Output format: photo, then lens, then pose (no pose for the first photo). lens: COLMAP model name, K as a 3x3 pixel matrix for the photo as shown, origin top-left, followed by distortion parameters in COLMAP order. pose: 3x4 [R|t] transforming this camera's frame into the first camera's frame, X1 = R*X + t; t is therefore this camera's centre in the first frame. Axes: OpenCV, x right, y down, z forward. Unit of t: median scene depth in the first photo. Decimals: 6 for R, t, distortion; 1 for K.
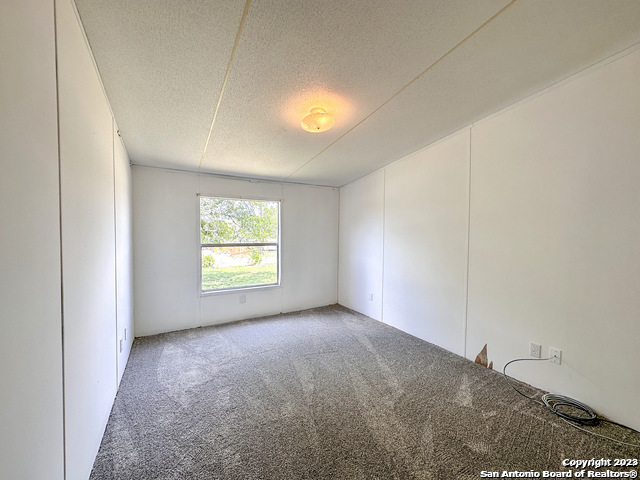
lens RADIAL K [[254.8, 0, 325.4], [0, 254.8, 243.4], [0, 0, 1]] dist [-0.001269, 0.000120]
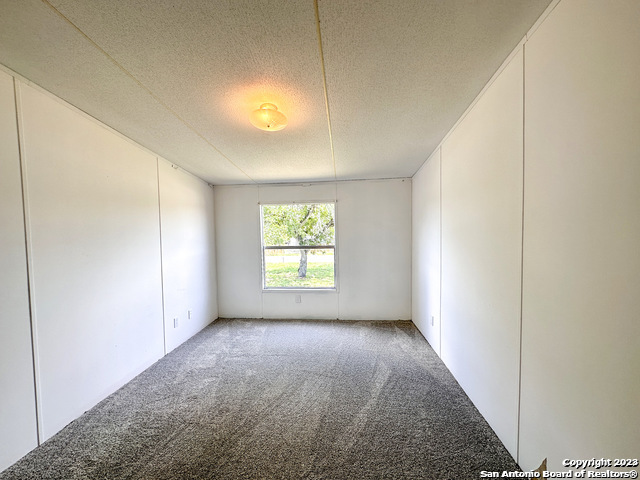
lens RADIAL K [[254.8, 0, 305.5], [0, 254.8, 238.7], [0, 0, 1]] dist [-0.001269, 0.000120]
pose [[0.806751, -0.002439, -0.590886, 0.327721], [-0.003023, 0.999961, -0.008255, -0.021054], [0.590883, 0.008446, 0.806713, 0.179728]]
